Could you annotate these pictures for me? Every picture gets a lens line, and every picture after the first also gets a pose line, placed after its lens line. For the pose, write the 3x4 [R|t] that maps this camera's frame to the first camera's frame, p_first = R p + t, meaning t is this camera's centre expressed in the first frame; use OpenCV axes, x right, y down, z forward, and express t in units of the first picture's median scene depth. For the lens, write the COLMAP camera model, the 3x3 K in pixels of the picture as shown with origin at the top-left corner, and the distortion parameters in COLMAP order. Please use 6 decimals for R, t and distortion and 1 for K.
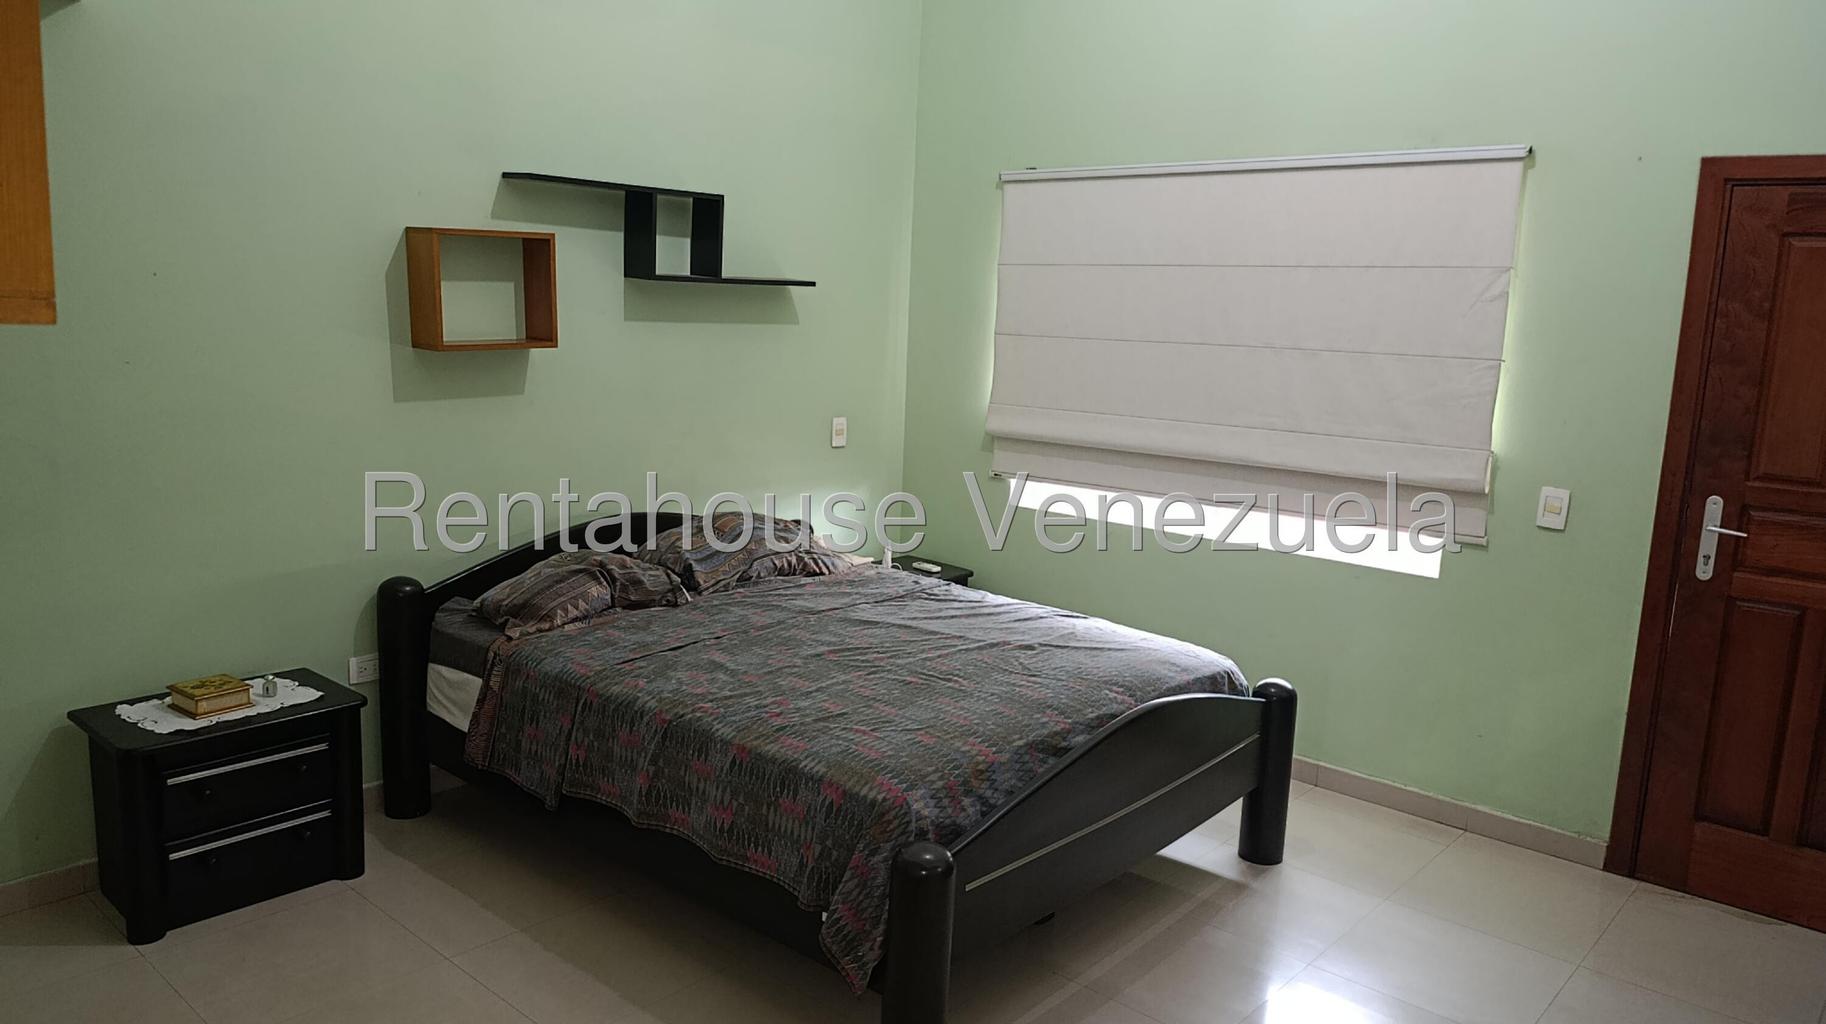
lens RADIAL K [[1246.9, 0, 912.8], [0, 1246.9, 517.8], [0, 0, 1]] dist [0.012315, -0.022007]
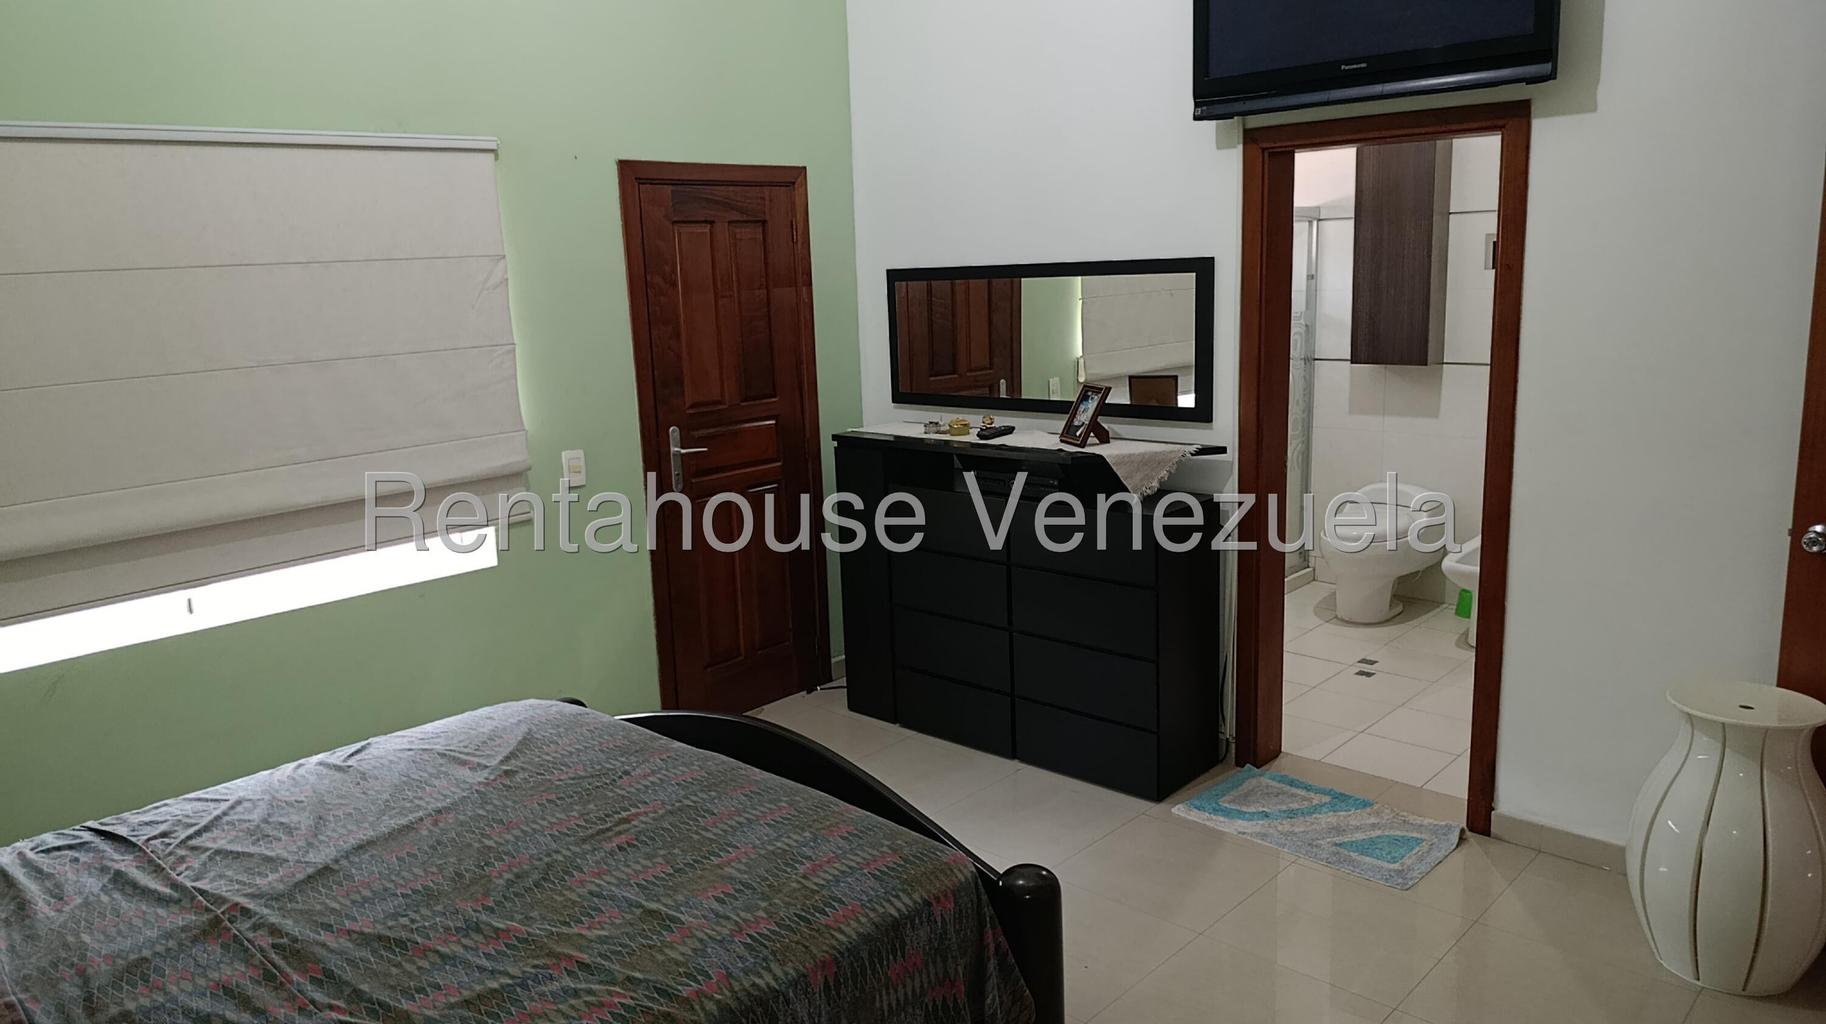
lens RADIAL K [[1246.9, 0, 910.9], [0, 1246.9, 497.6], [0, 0, 1]] dist [0.012315, -0.022007]
pose [[0.026924, -0.222443, 0.974574, -0.572243], [0.216958, 0.952989, 0.211523, -0.154673], [-0.975810, 0.205747, 0.073919, 0.634973]]
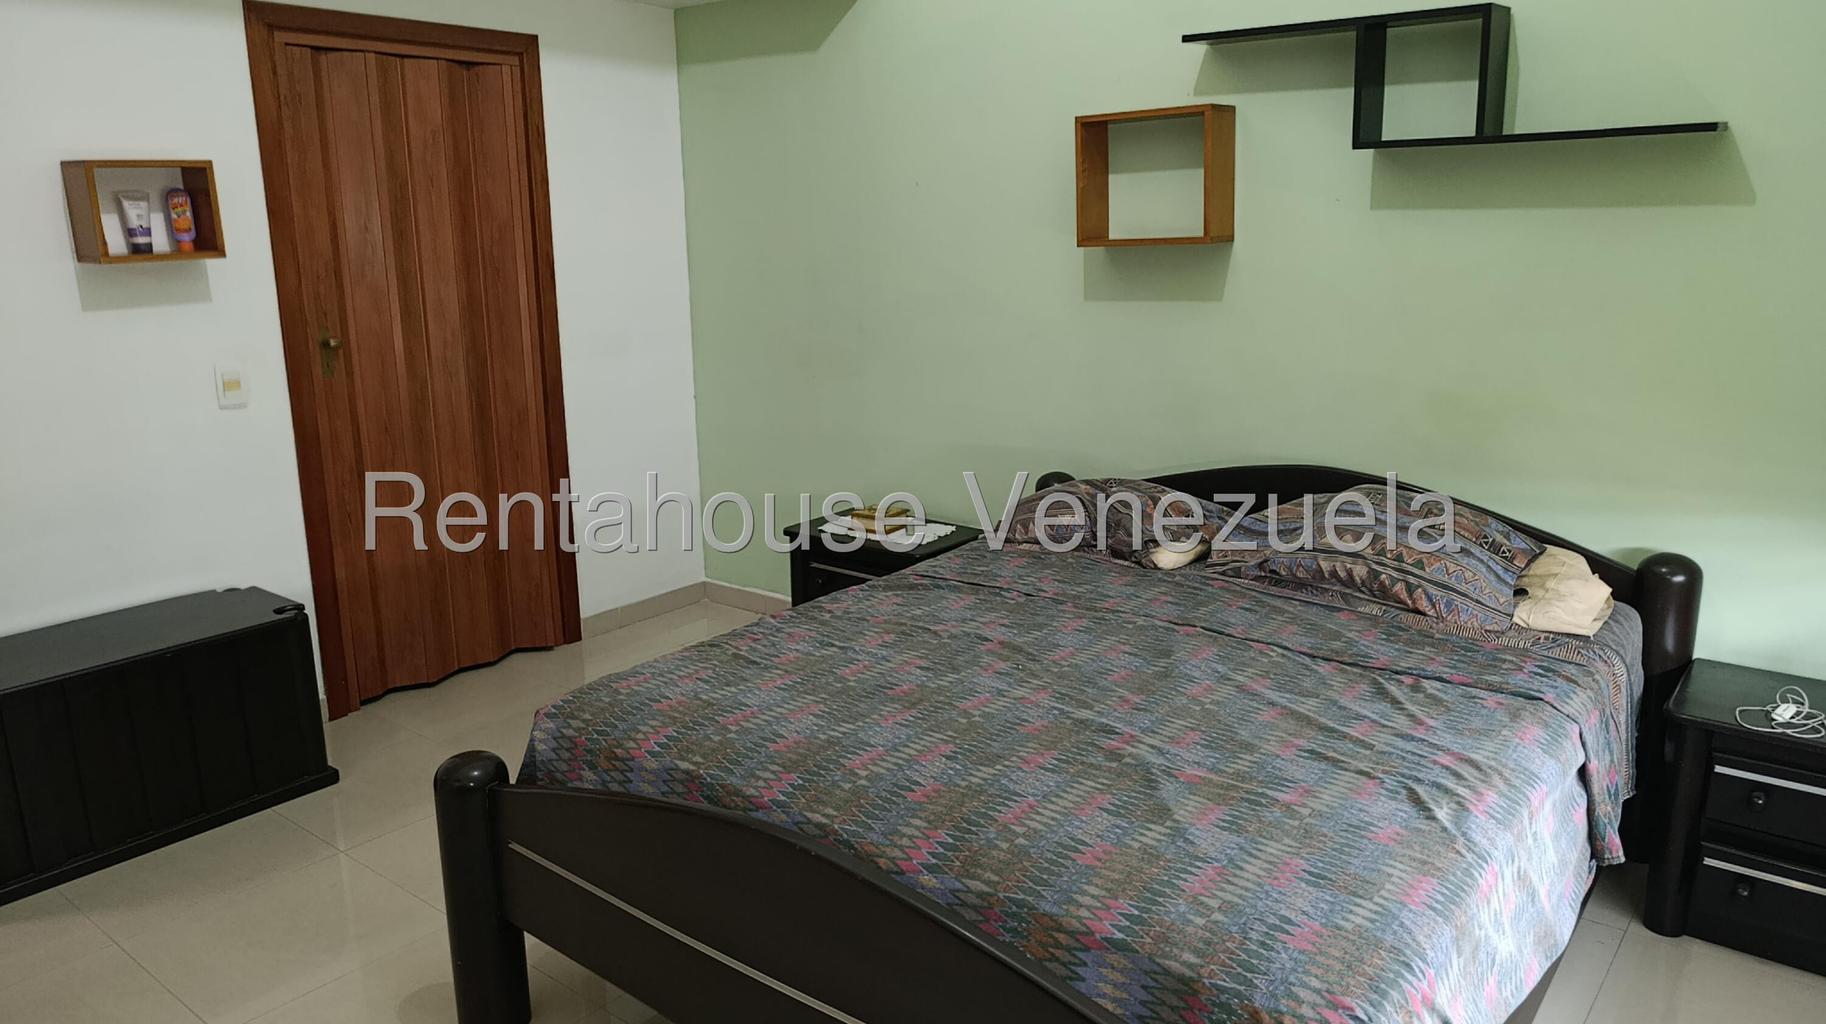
lens RADIAL K [[1246.9, 0, 916.8], [0, 1246.9, 508.4], [0, 0, 1]] dist [0.012315, -0.022007]
pose [[0.046096, 0.186292, -0.981412, 0.586435], [-0.161024, 0.970994, 0.176752, -0.084202], [0.985873, 0.149884, 0.074757, 0.809990]]
